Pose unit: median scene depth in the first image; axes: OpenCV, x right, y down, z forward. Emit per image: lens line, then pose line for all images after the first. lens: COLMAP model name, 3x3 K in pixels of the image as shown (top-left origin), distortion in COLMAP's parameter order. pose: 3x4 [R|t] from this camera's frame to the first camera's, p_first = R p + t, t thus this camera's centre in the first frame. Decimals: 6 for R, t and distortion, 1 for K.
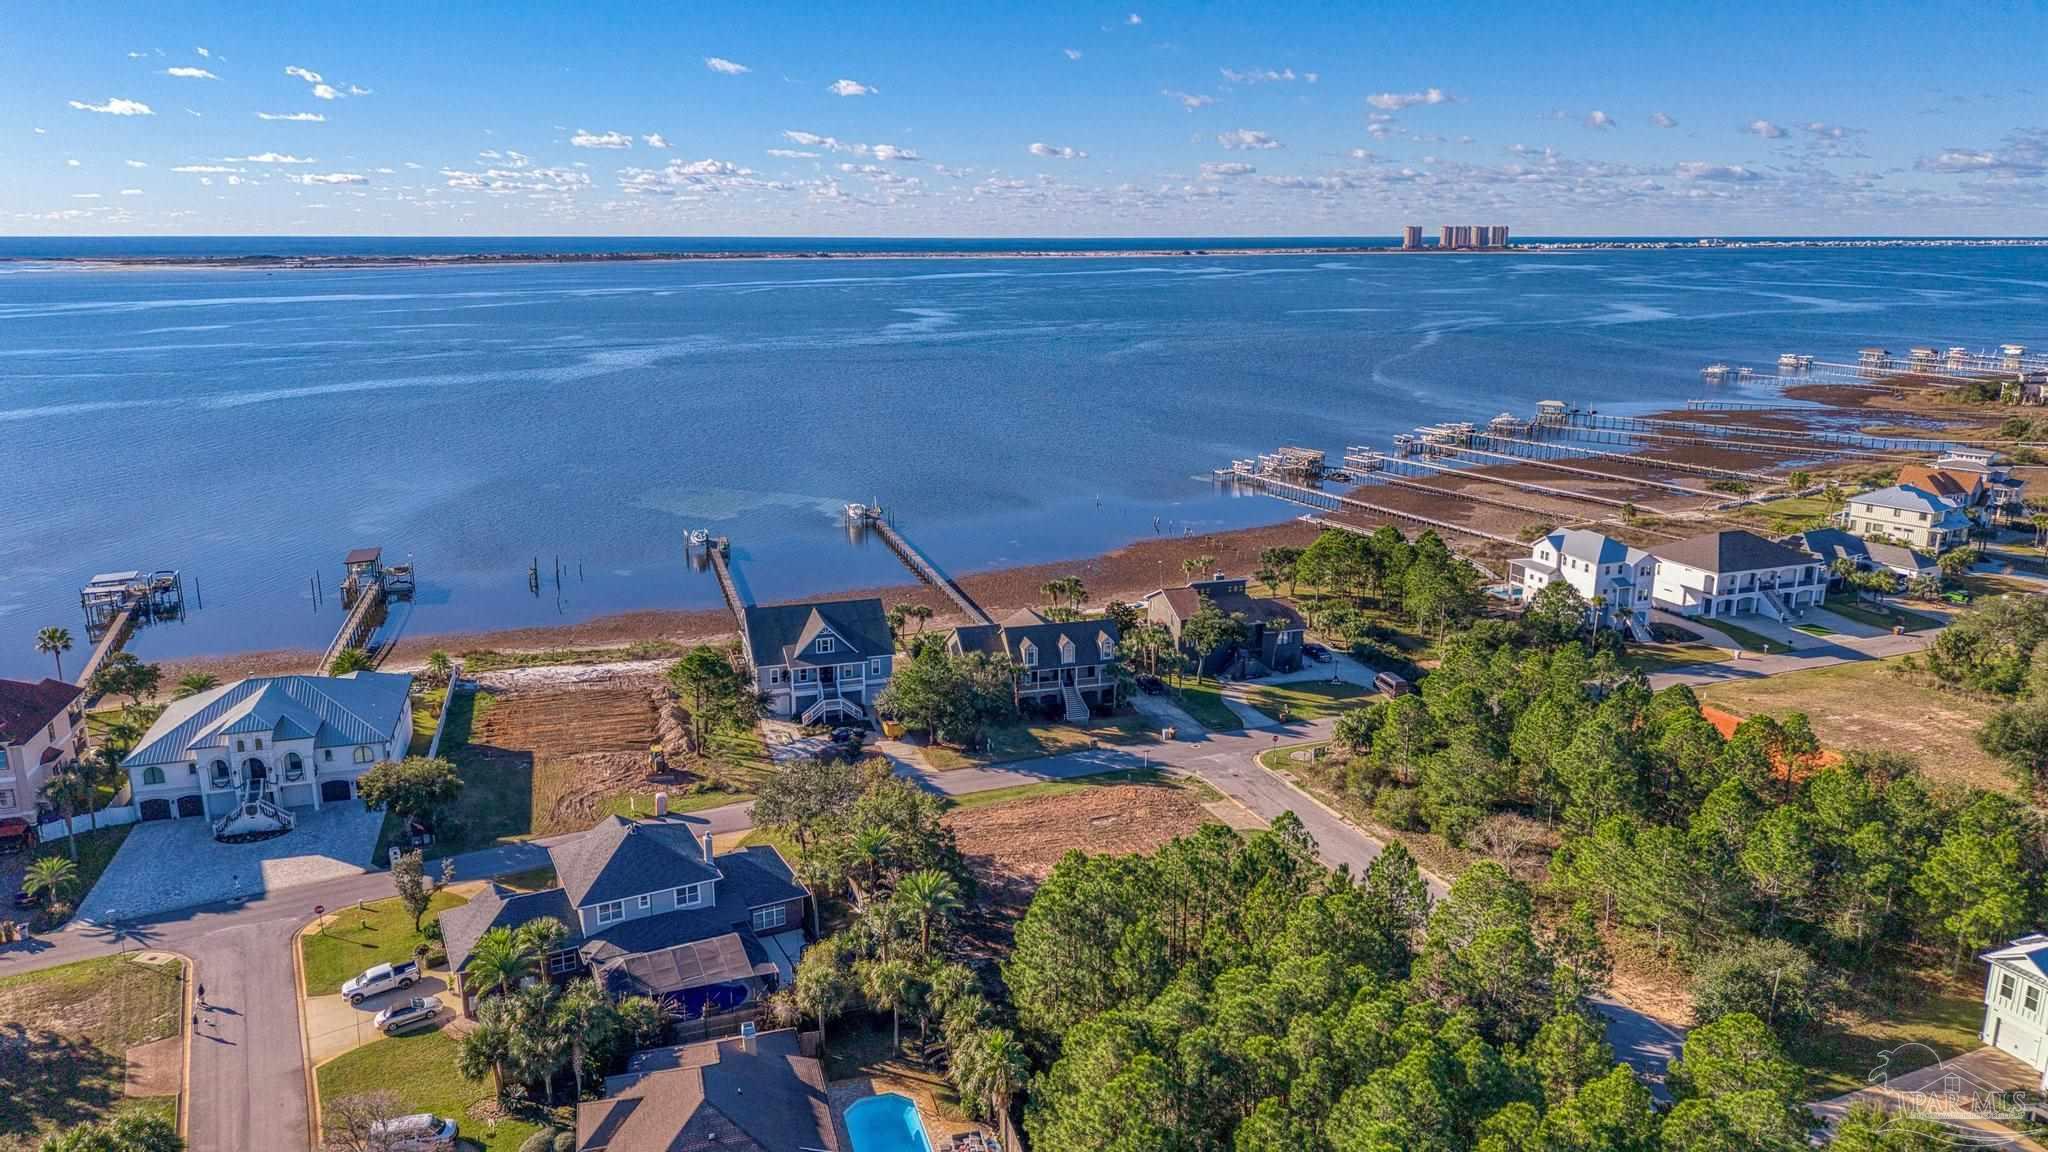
lens RADIAL K [[1401.6, 0, 1028.0], [0, 1401.6, 546.2], [0, 0, 1]] dist [0.029239, -0.028450]
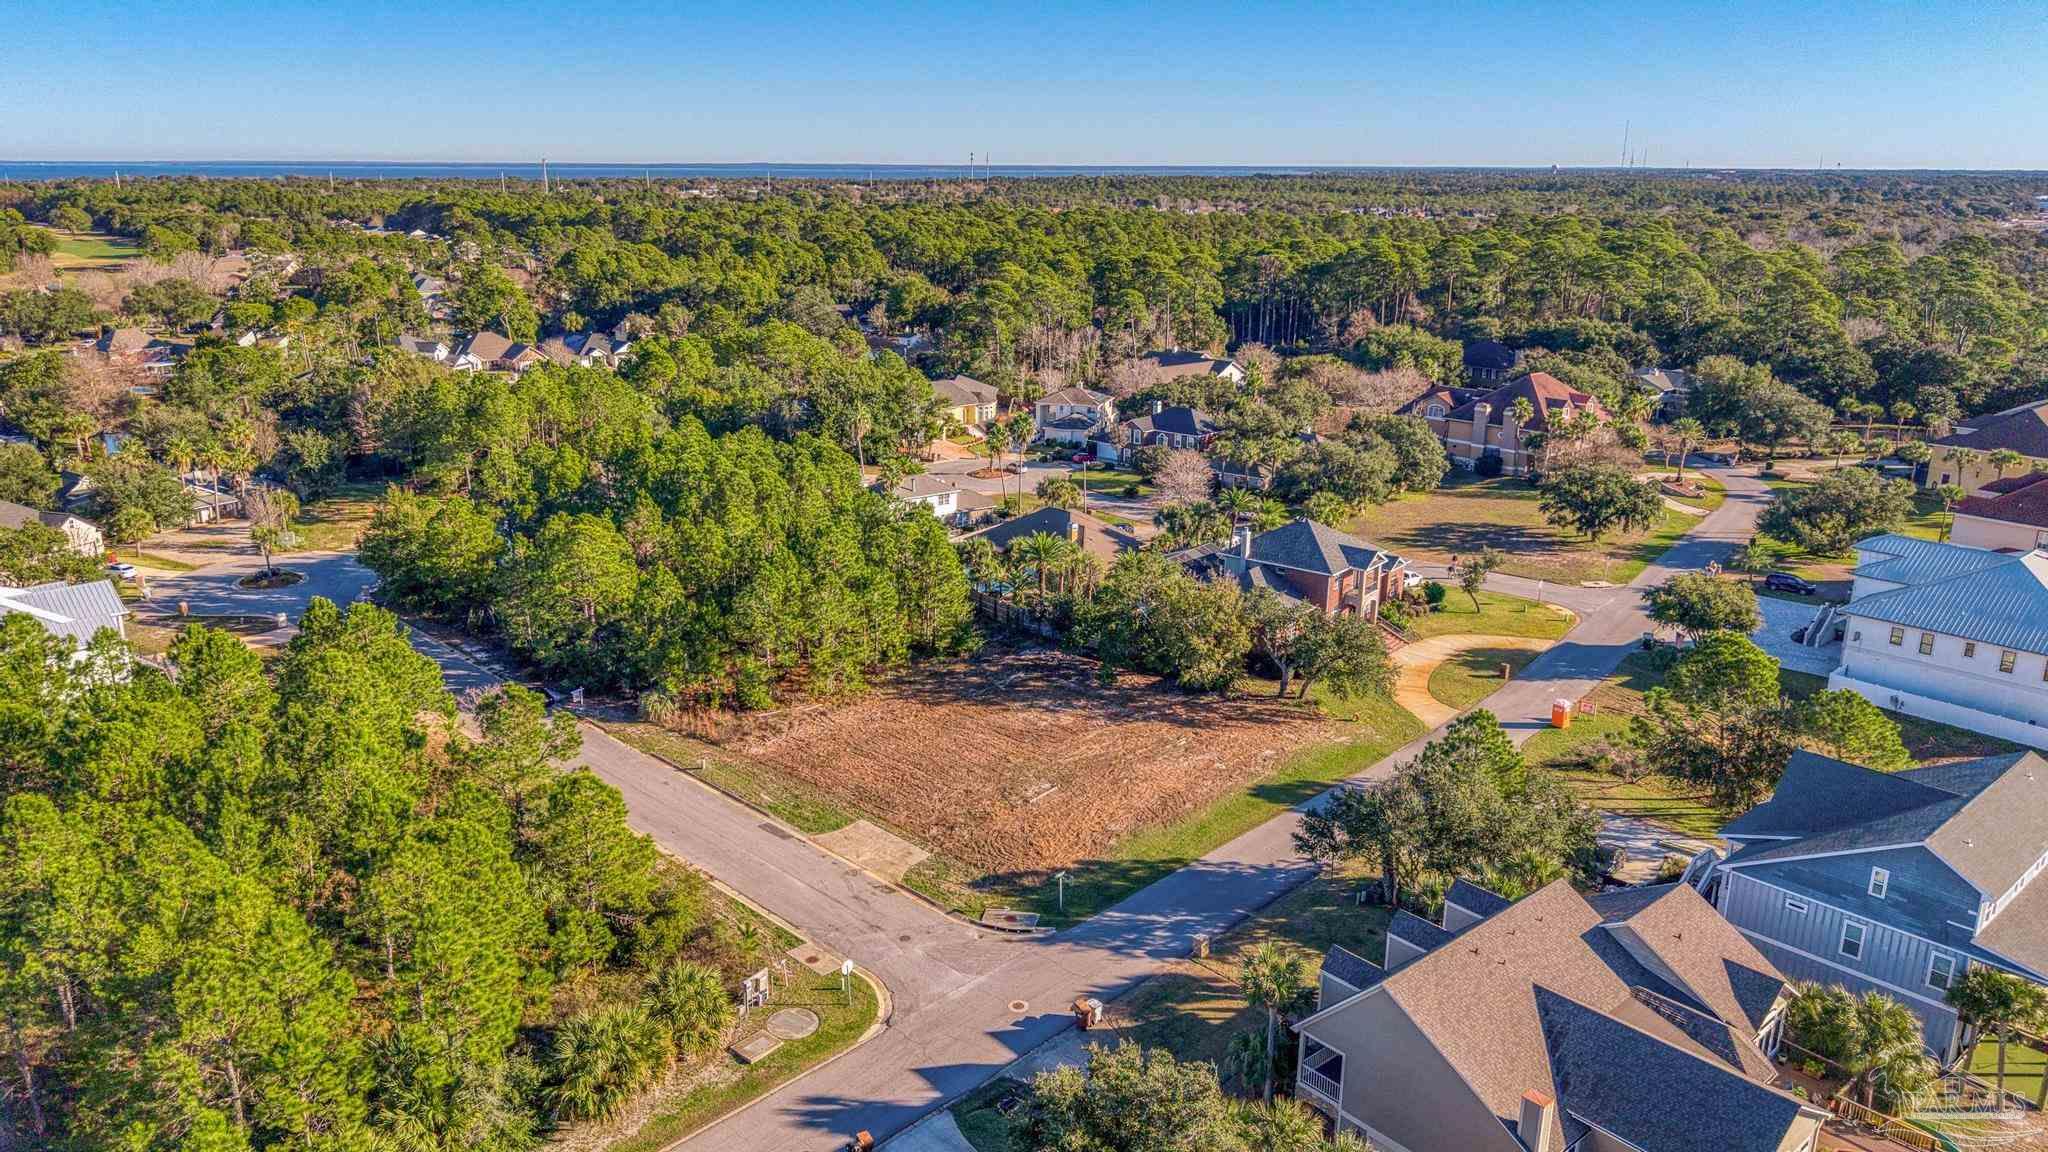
lens RADIAL K [[1450.8, 0, 978.6], [0, 1450.8, 583.0], [0, 0, 1]] dist [0.044592, -0.064236]
pose [[-0.917348, 0.104519, -0.384120, 0.192662], [-0.098361, 0.875488, 0.473123, -0.131982], [0.385743, 0.471801, -0.792847, 0.841817]]
